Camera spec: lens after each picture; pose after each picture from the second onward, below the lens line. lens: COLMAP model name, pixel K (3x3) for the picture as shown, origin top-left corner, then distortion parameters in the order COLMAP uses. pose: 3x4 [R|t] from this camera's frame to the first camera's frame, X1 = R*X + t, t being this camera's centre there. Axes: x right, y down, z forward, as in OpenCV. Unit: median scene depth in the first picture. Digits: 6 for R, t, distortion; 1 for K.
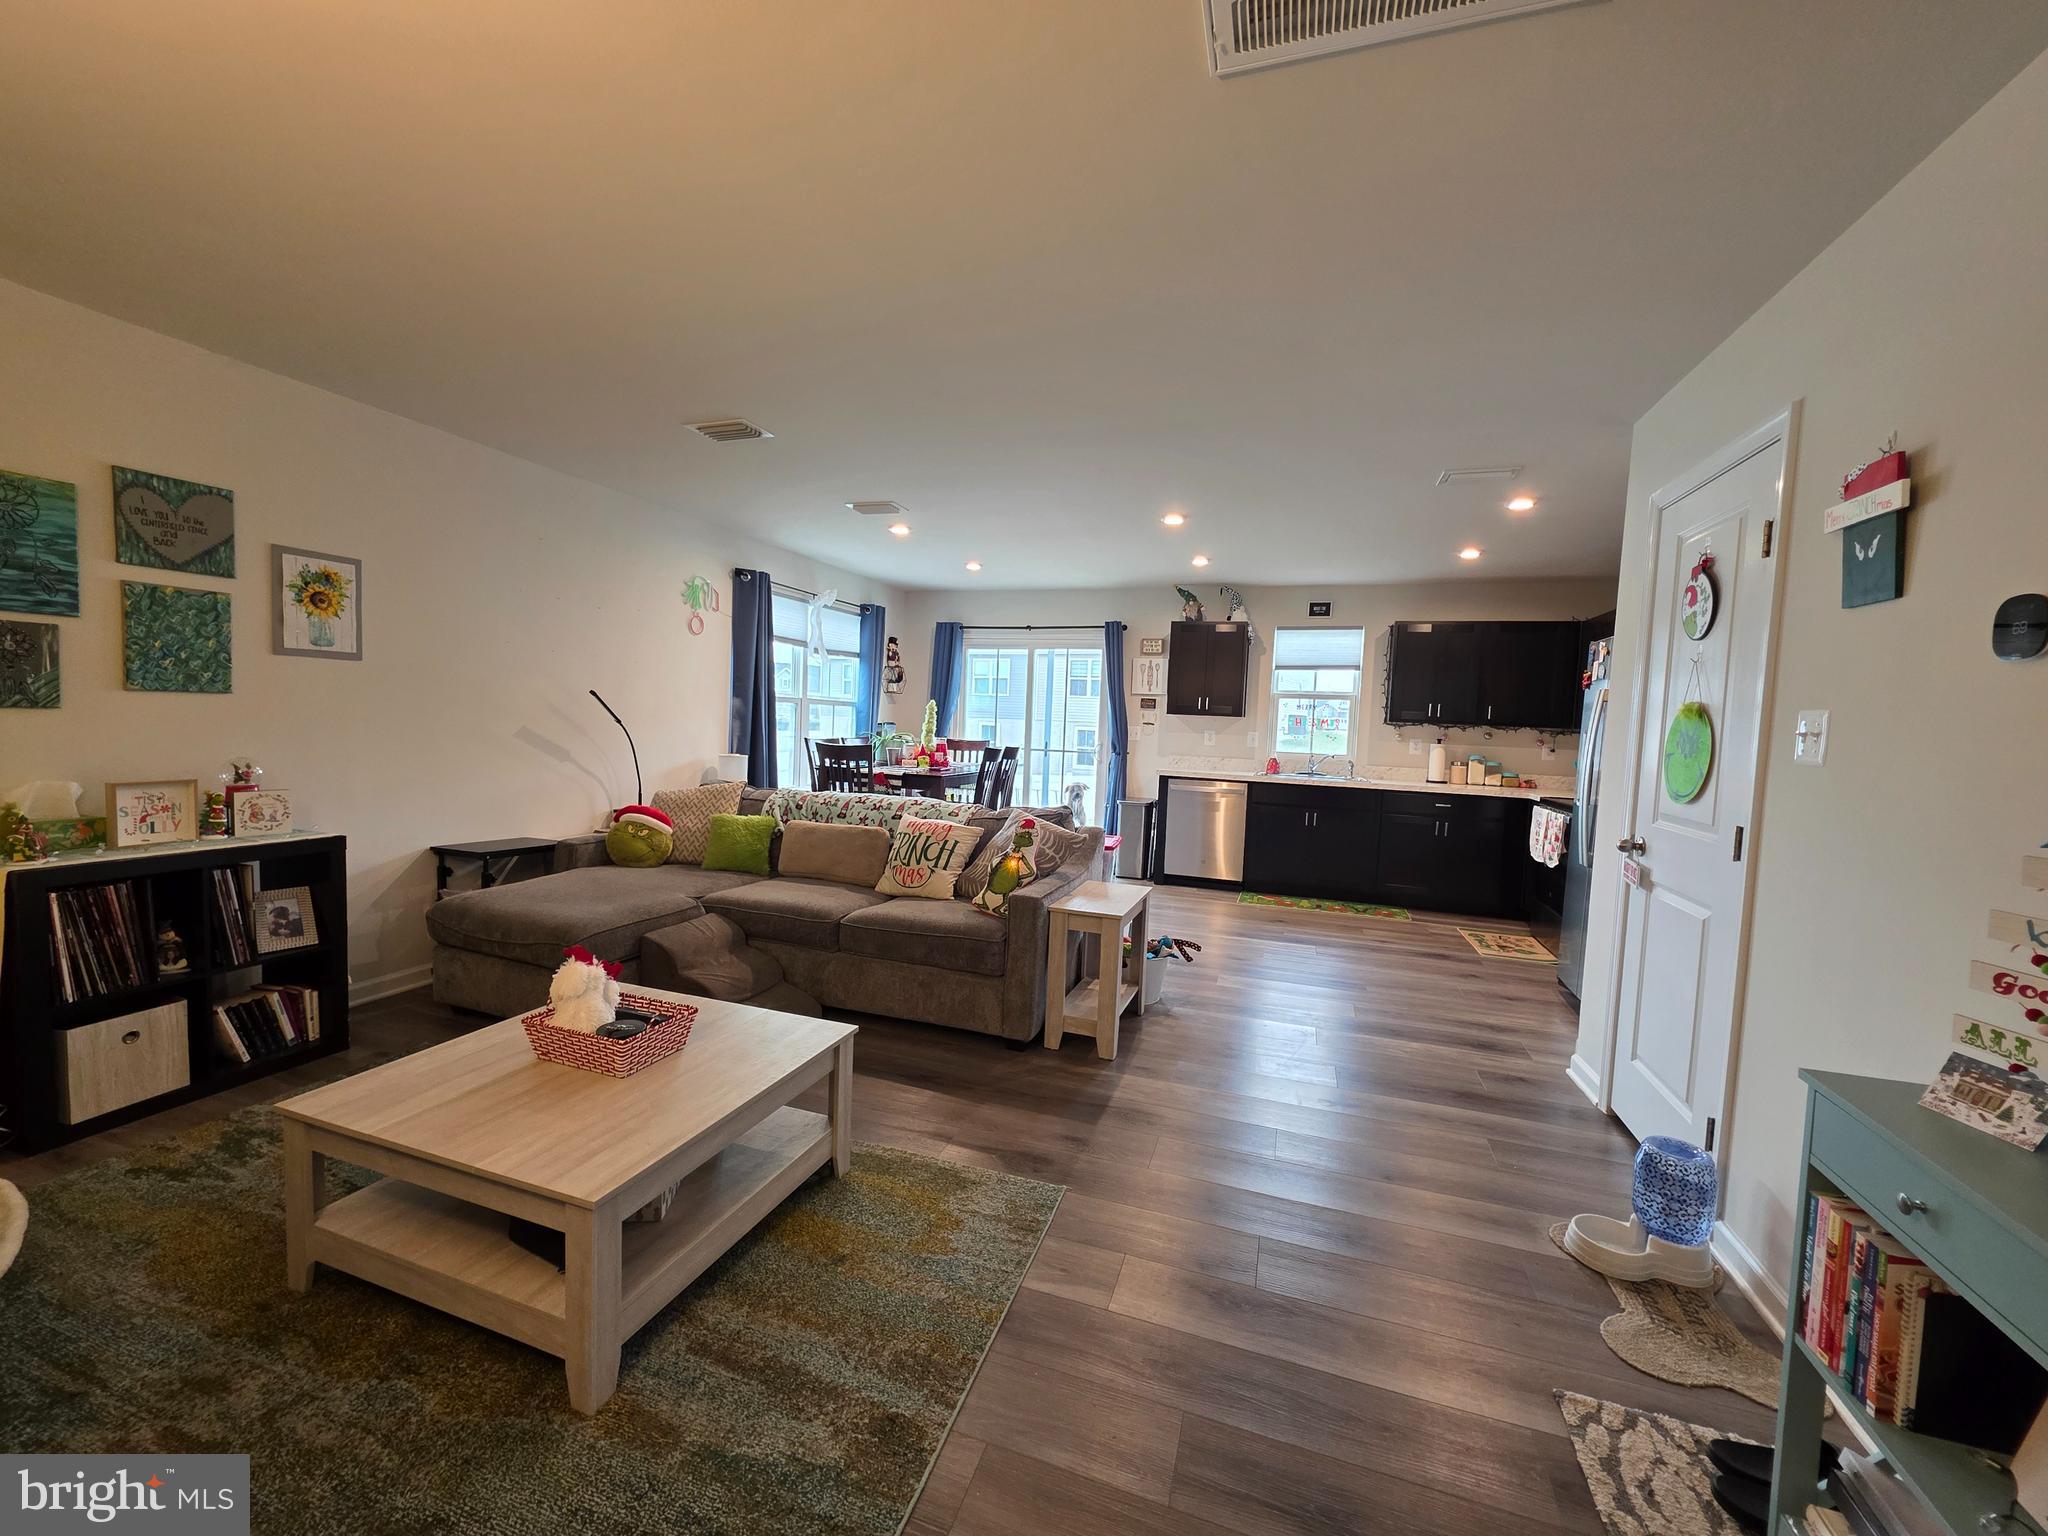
lens RADIAL K [[810.5, 0, 1023.6], [0, 810.5, 765.9], [0, 0, 1]] dist [0.000209, 0.000115]
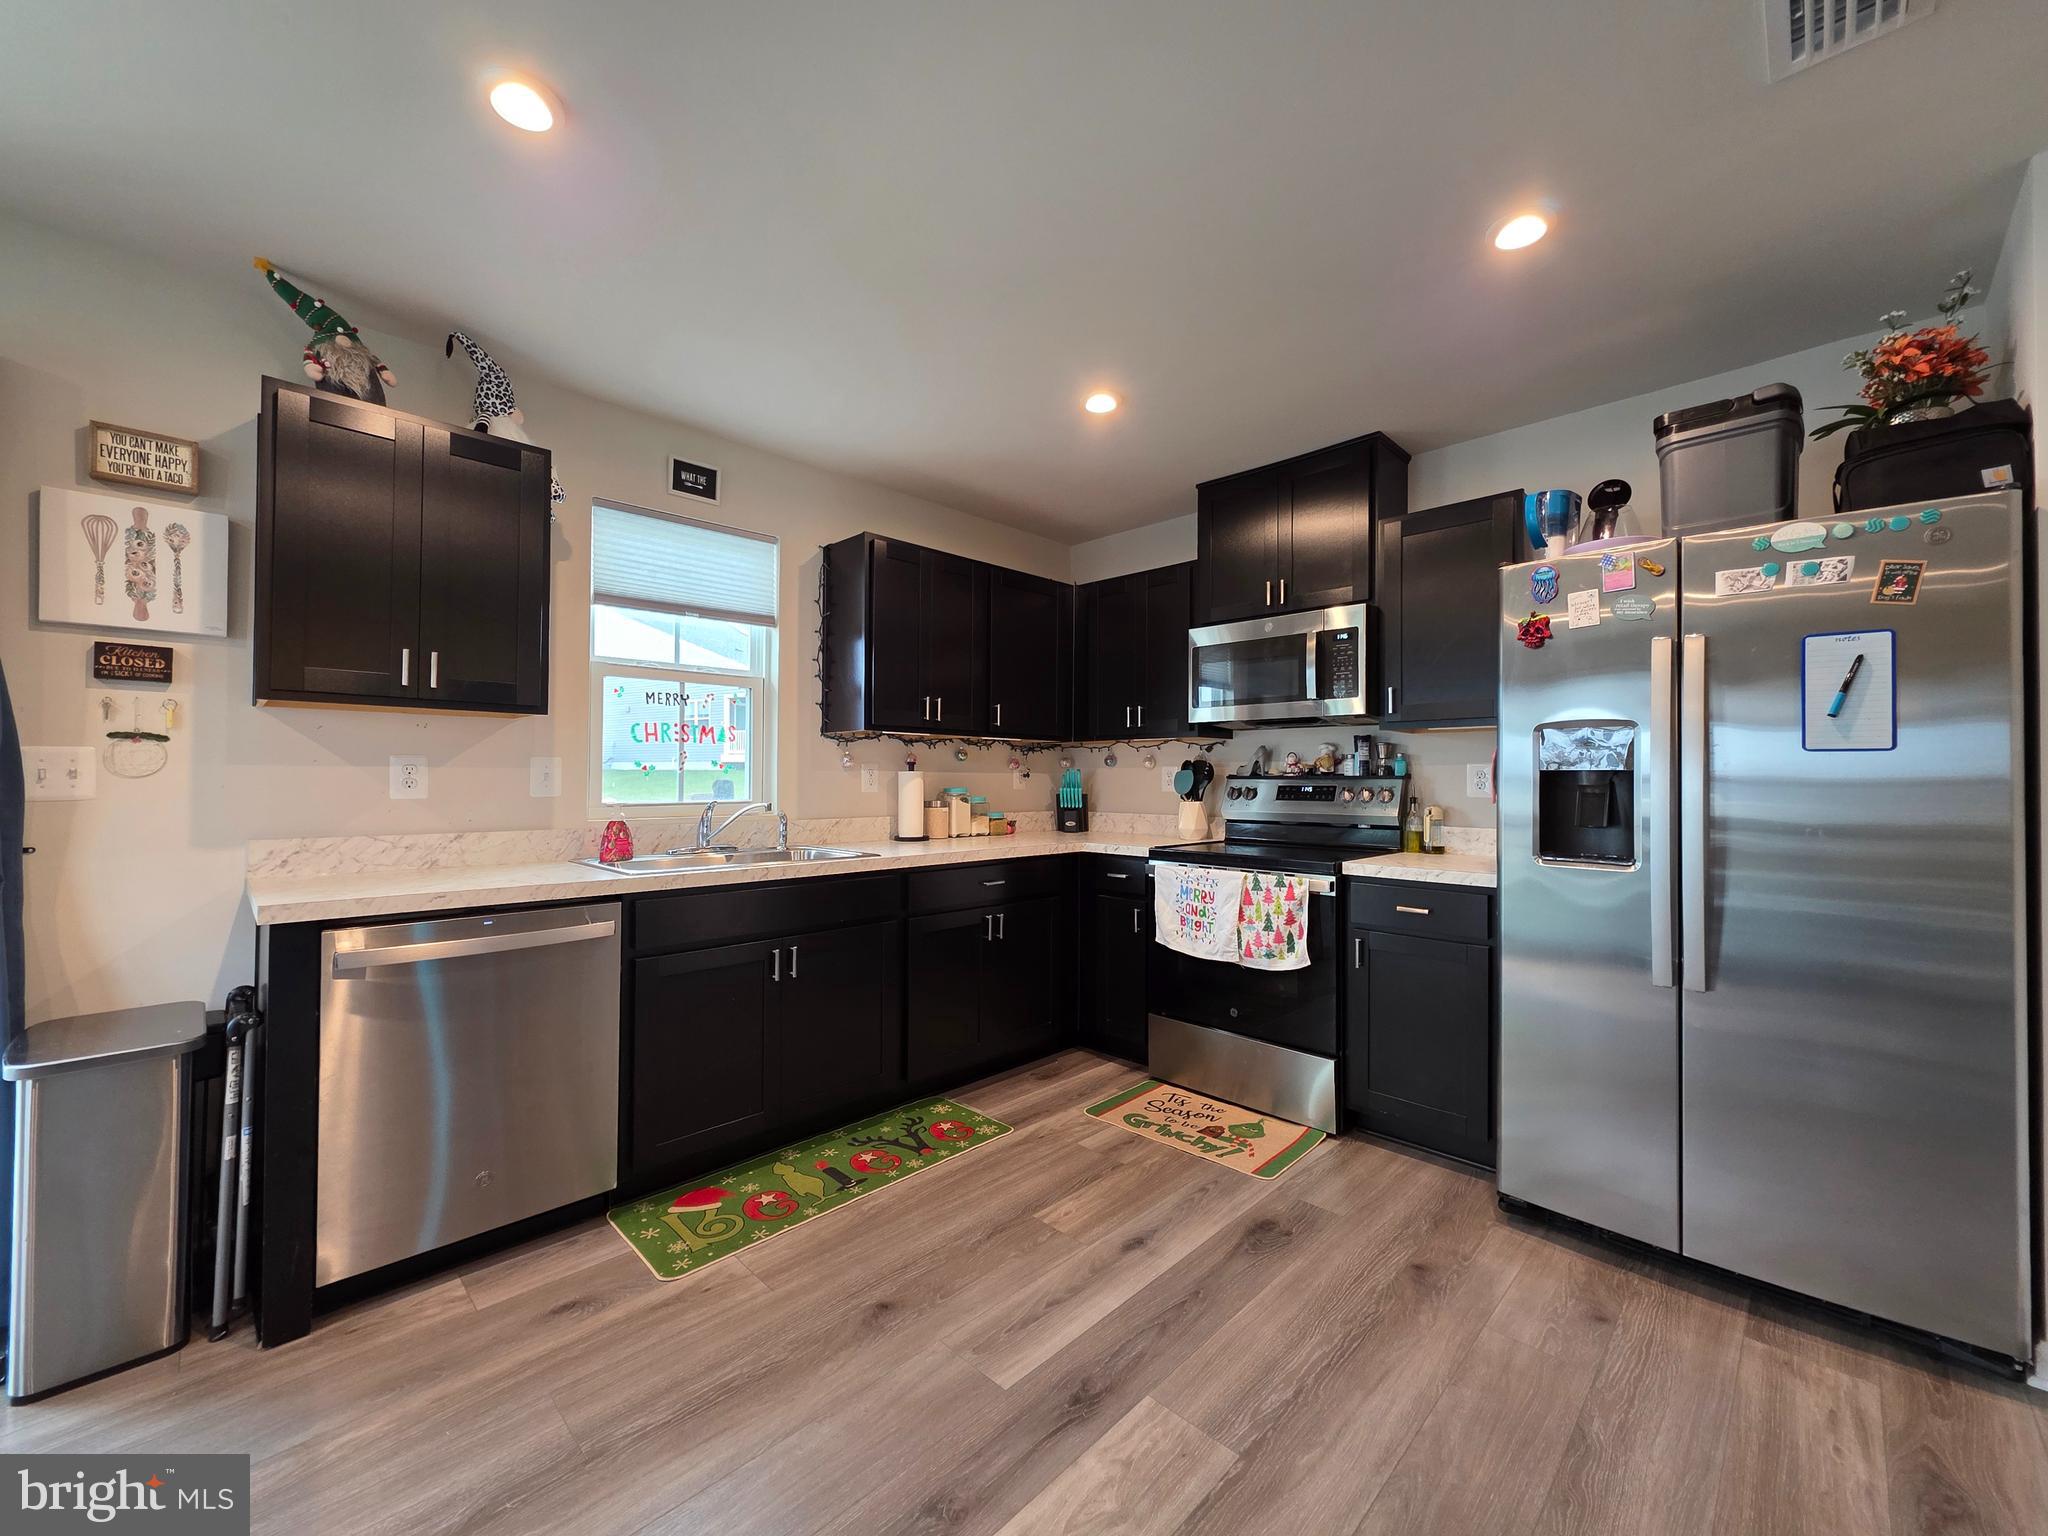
lens RADIAL K [[809.1, 0, 1024.0], [0, 809.1, 768.0], [0, 0, 1]] dist [0.001428, -0.000209]
pose [[0.437436, -0.028807, 0.898788, 0.080818], [0.066122, 0.997812, -0.000201, -0.045991], [-0.896815, 0.059518, 0.438383, 1.323321]]
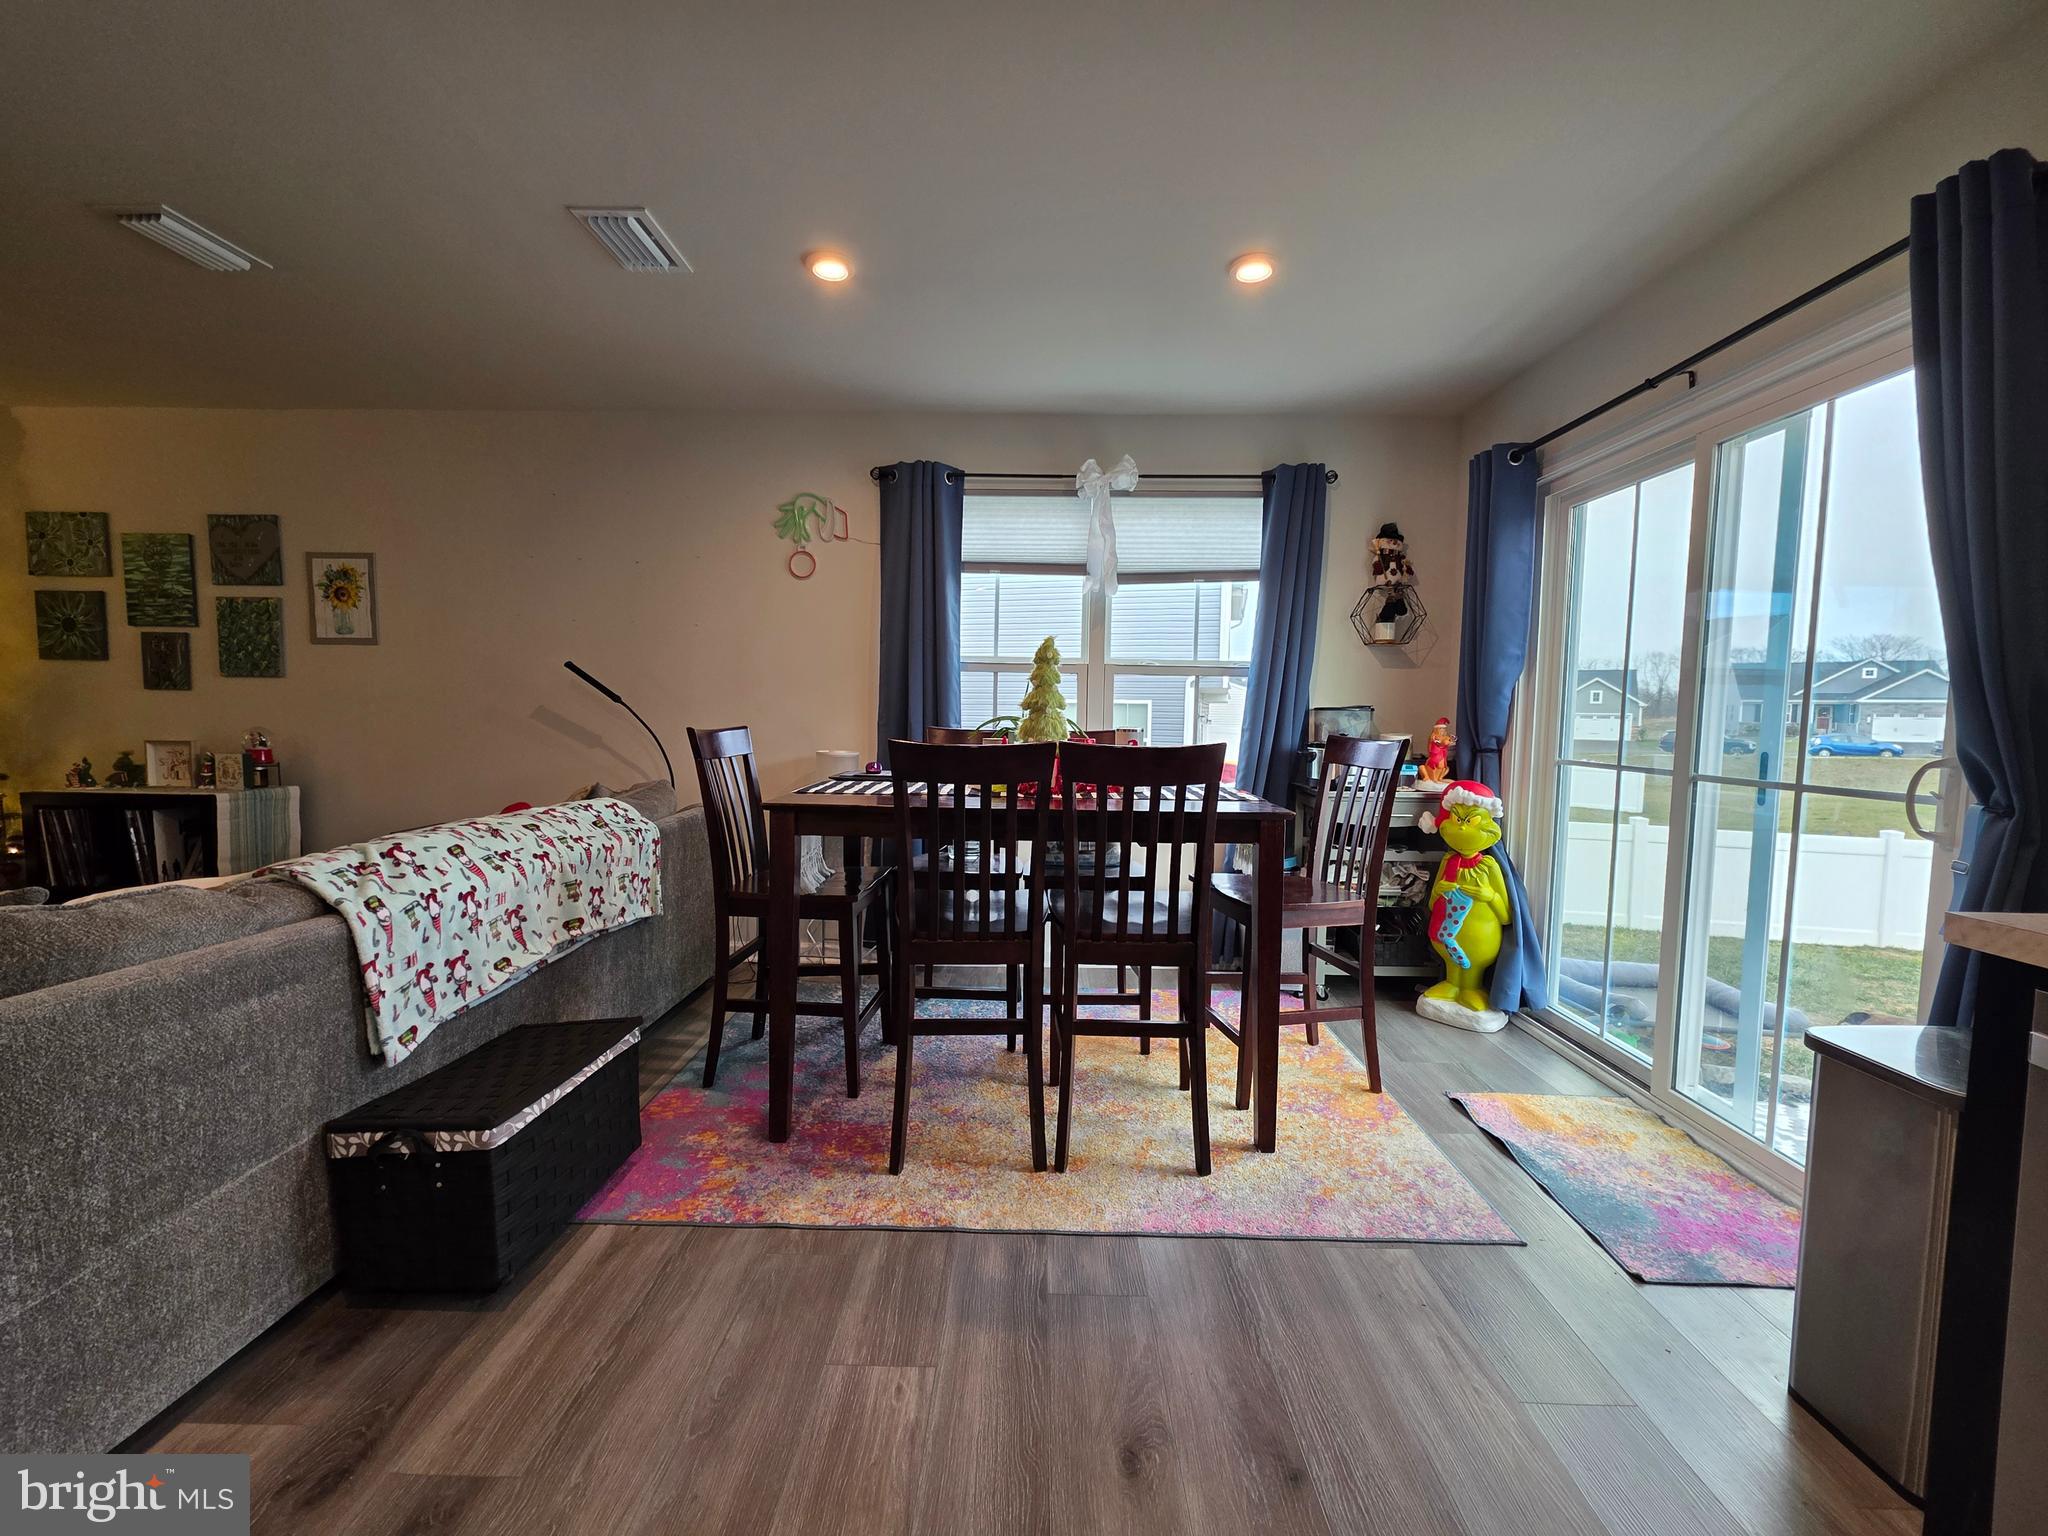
lens RADIAL K [[815.3, 0, 1024.0], [0, 815.3, 768.0], [0, 0, 1]] dist [0.002079, -0.000080]
pose [[0.303517, 0.032272, -0.952279, 0.521501], [-0.058661, 0.998163, 0.015130, -0.031493], [0.951019, 0.051270, 0.304853, 1.533445]]
